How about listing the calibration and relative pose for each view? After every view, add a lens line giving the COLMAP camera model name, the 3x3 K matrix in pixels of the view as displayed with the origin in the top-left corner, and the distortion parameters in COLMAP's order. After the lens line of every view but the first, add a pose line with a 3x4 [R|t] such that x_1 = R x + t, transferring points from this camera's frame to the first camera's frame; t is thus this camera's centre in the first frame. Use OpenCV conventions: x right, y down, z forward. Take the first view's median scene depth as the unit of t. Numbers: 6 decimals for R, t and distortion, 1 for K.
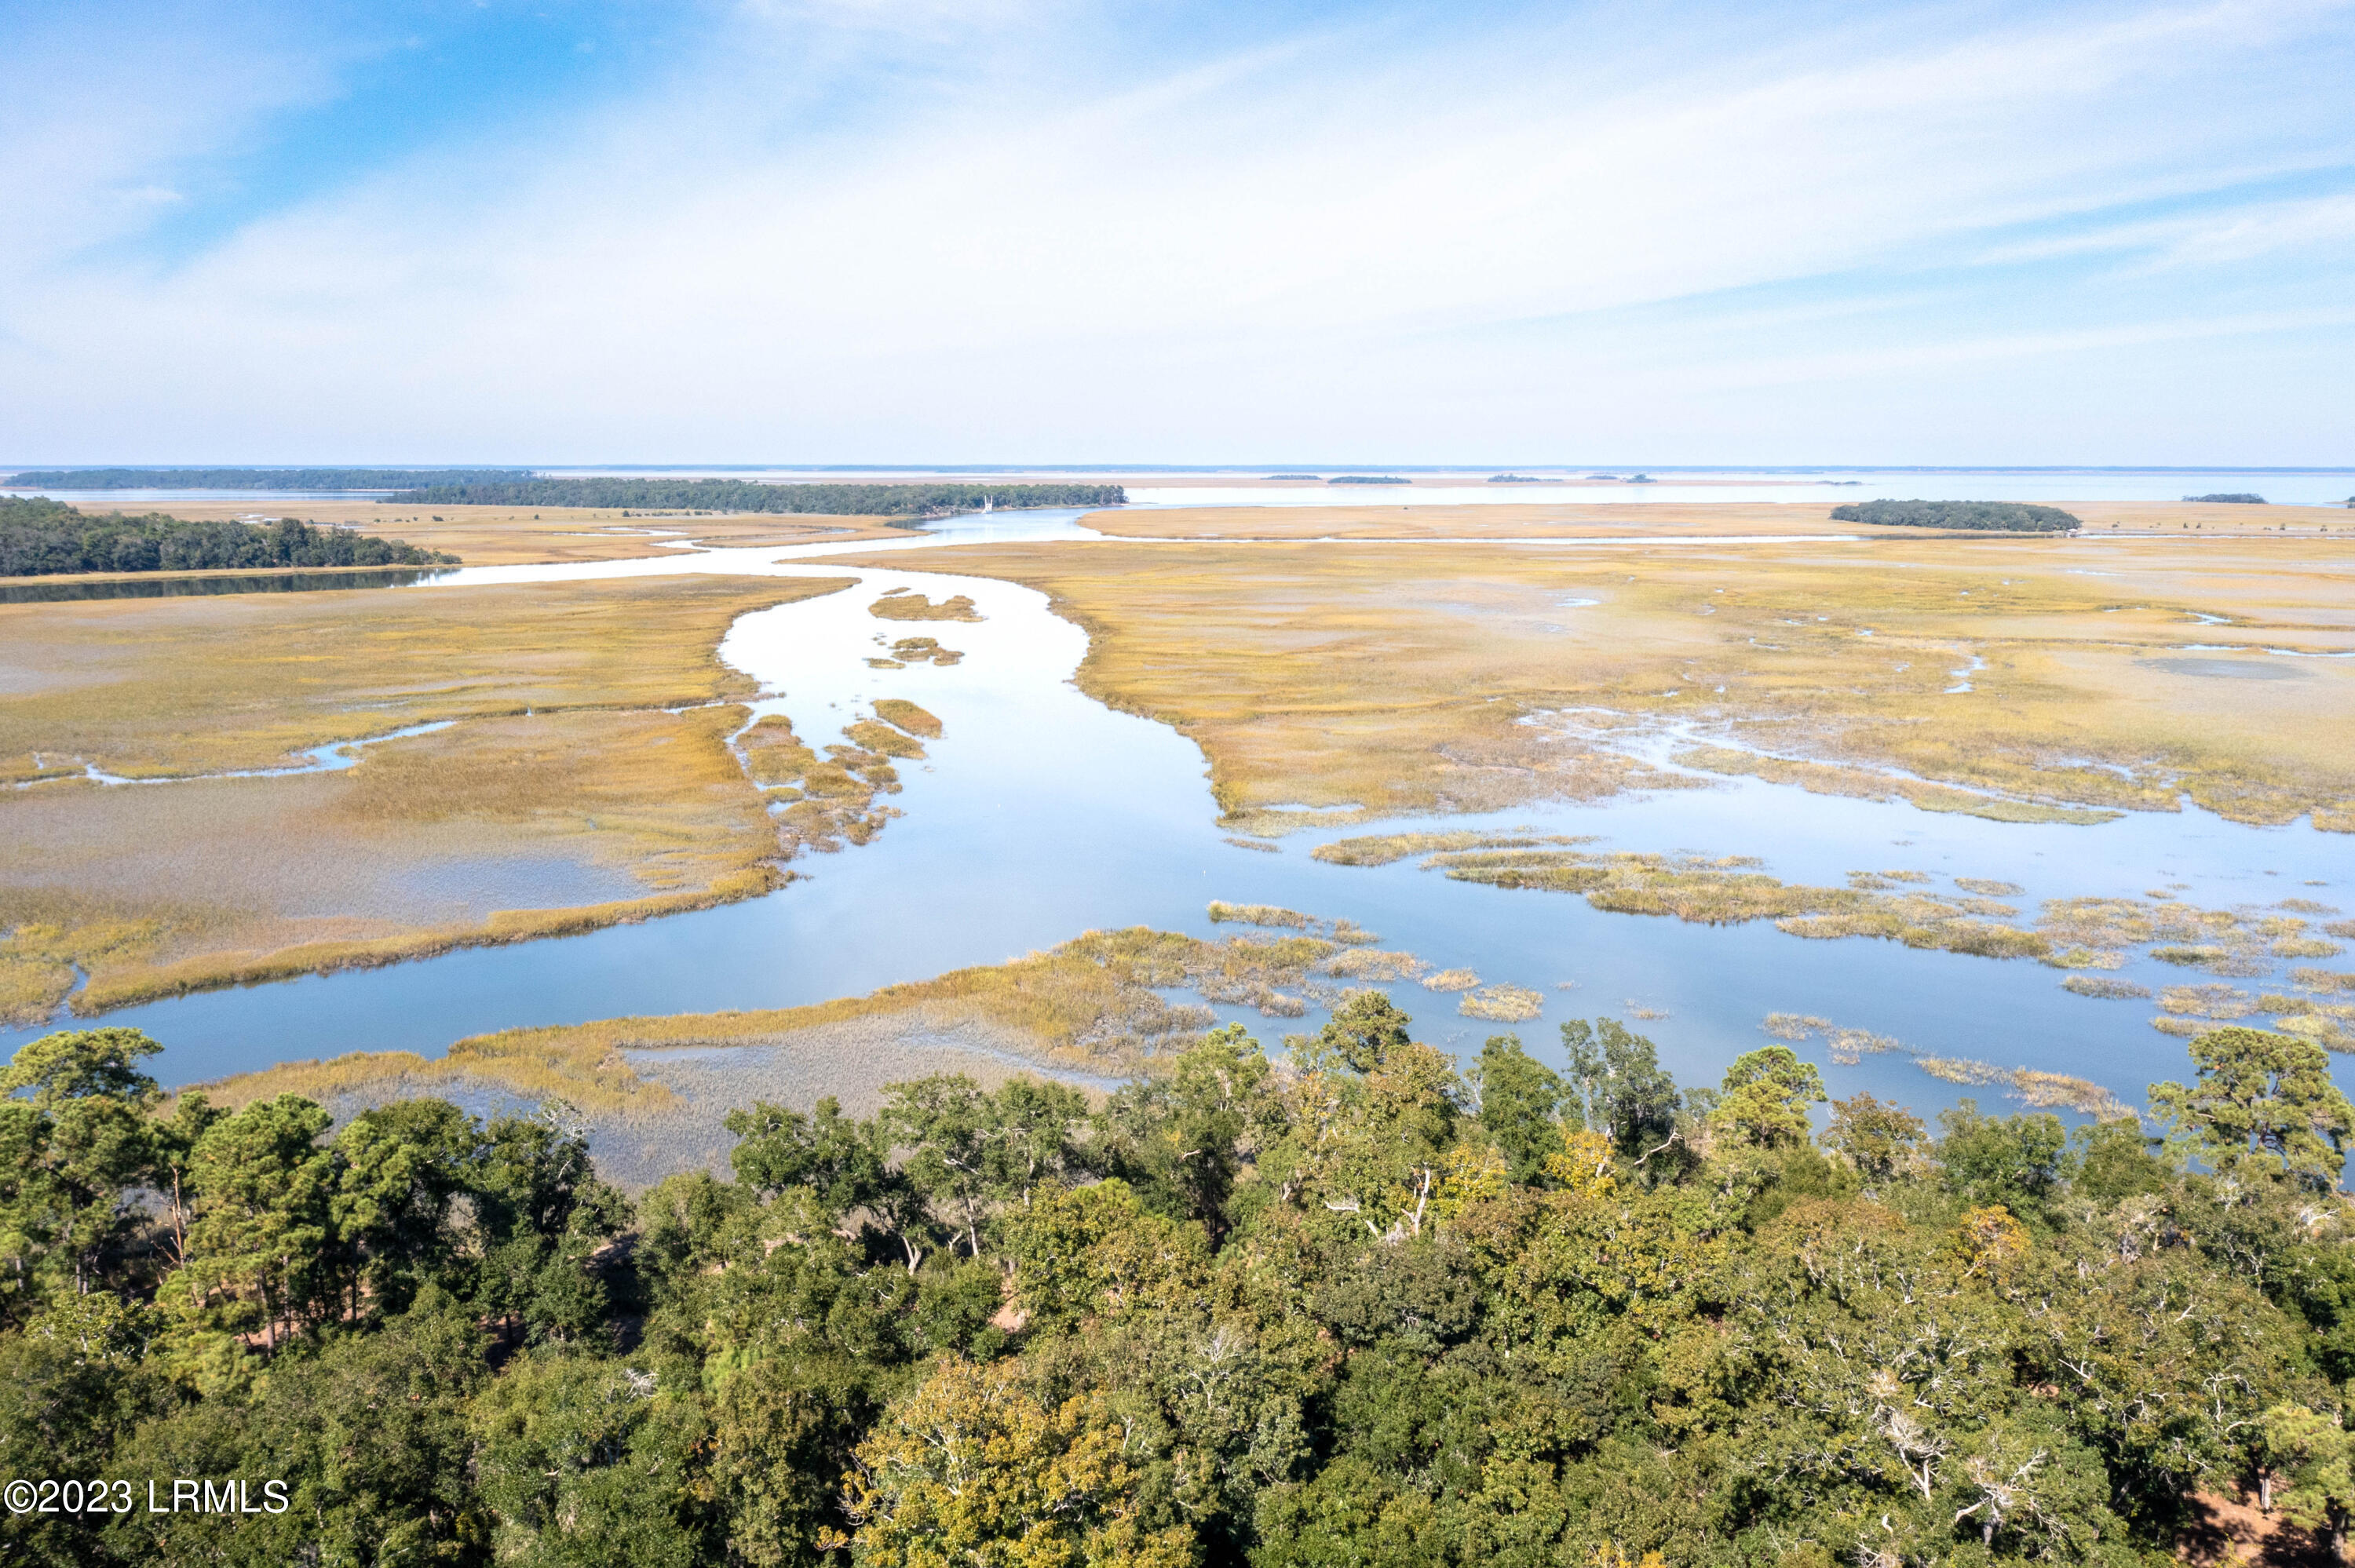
lens RADIAL K [[1945.7, 0, 1177.5], [0, 1945.7, 784.0], [0, 0, 1]] dist [-0.029216, 0.005897]
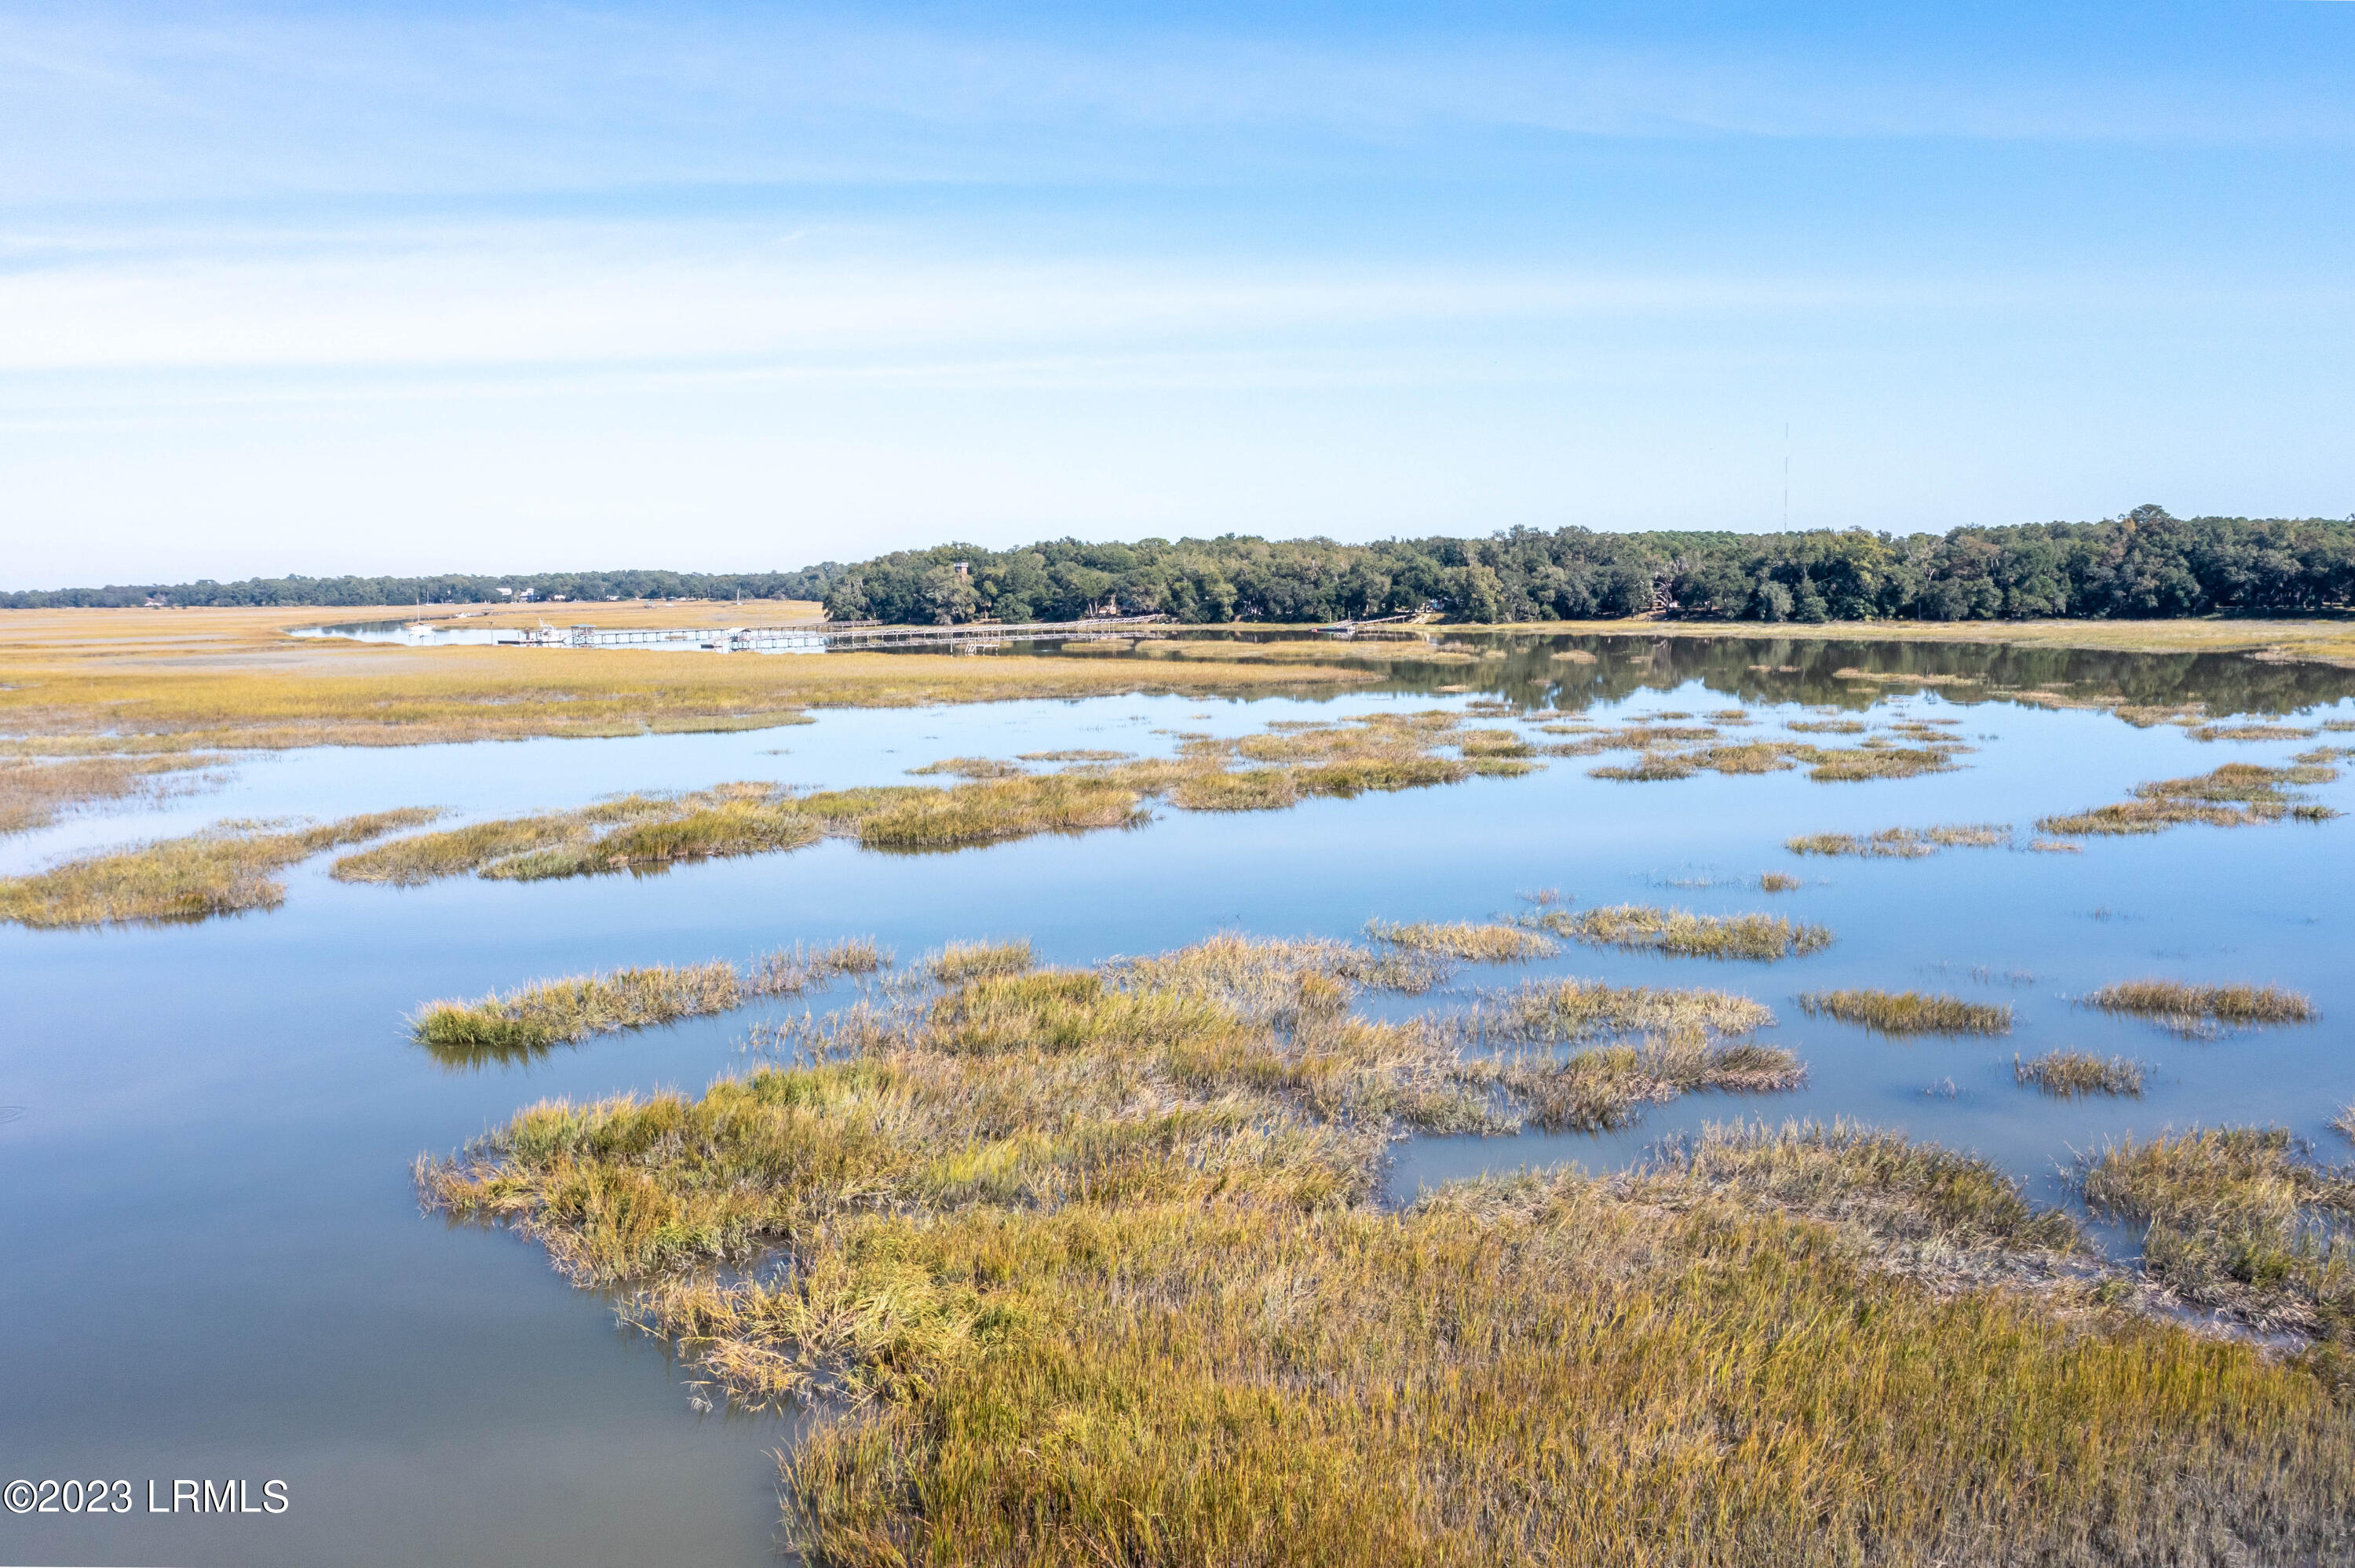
lens RADIAL K [[1851.9, 0, 1184.4], [0, 1851.9, 787.3], [0, 0, 1]] dist [-0.027632, 0.008700]
pose [[0.279707, -0.108850, 0.953895, -0.128693], [0.169329, 0.983570, 0.062585, 0.019157], [-0.945035, 0.144017, 0.293543, 0.501344]]
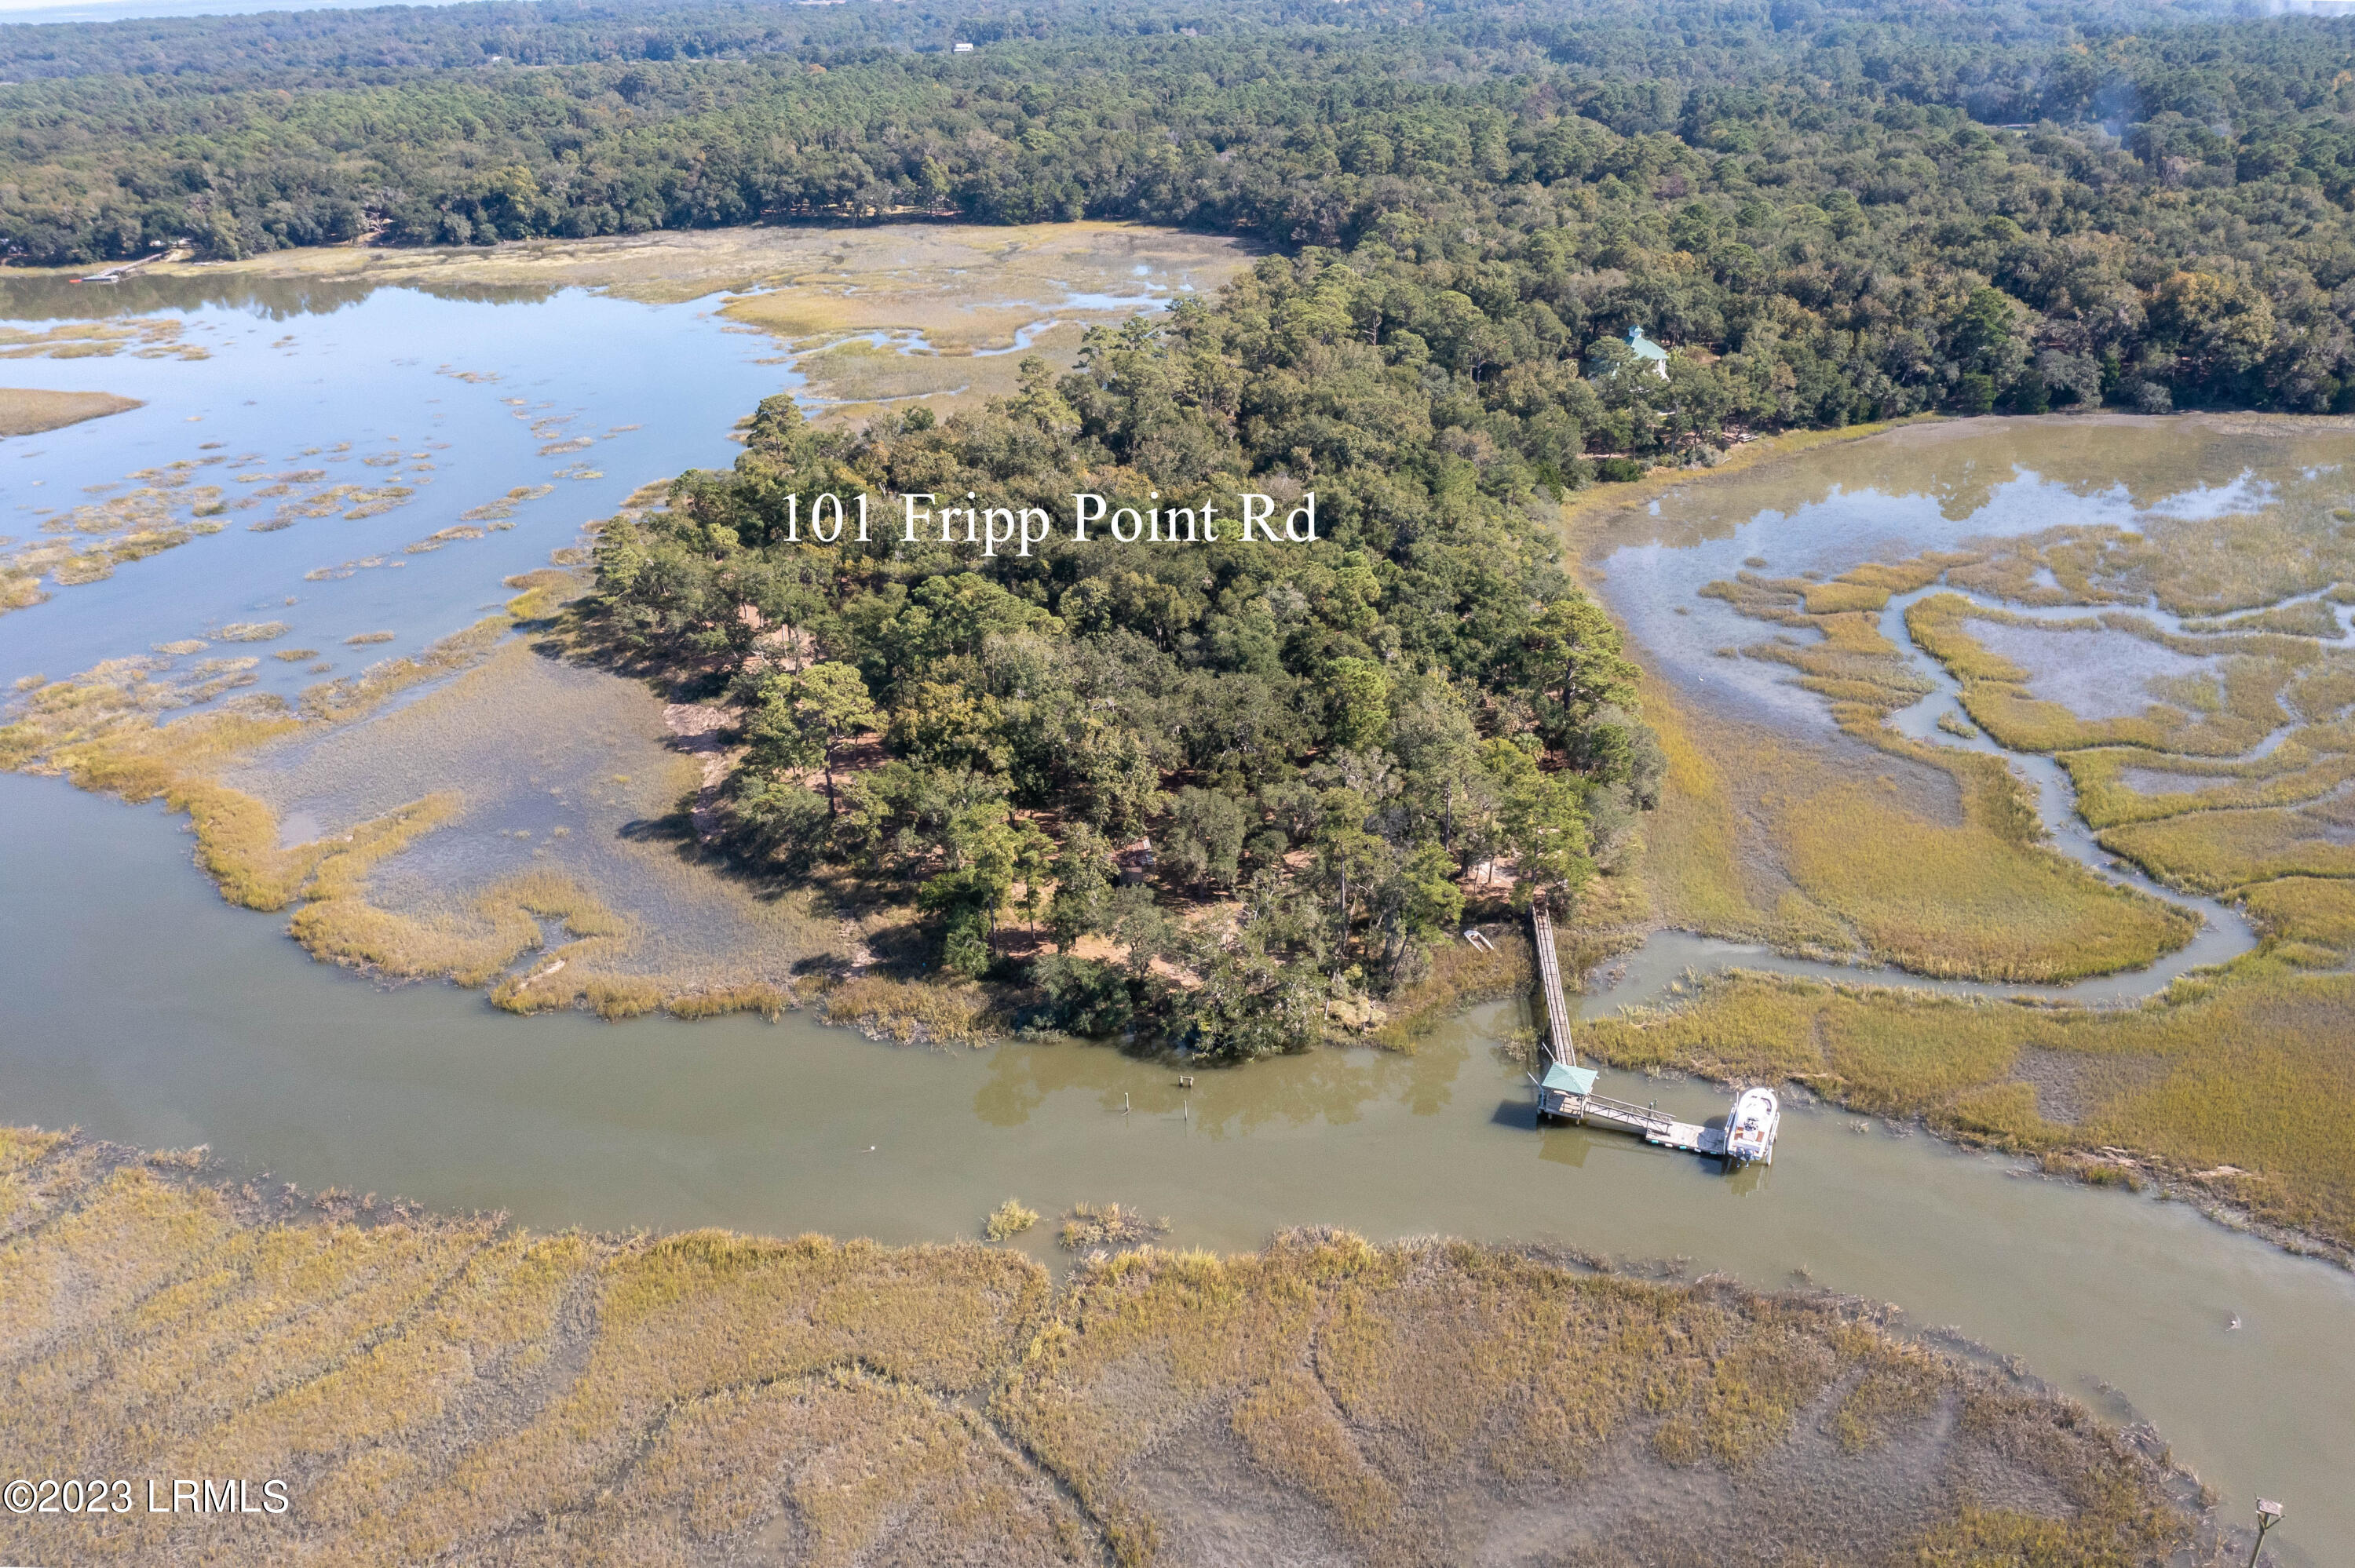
lens RADIAL K [[1945.7, 0, 1177.5], [0, 1945.7, 784.0], [0, 0, 1]] dist [-0.029216, 0.005897]
pose [[-0.282138, -0.376578, 0.882376, -0.713725], [0.184898, 0.881155, 0.435177, -0.153590], [-0.941388, 0.285930, -0.178978, 0.320510]]
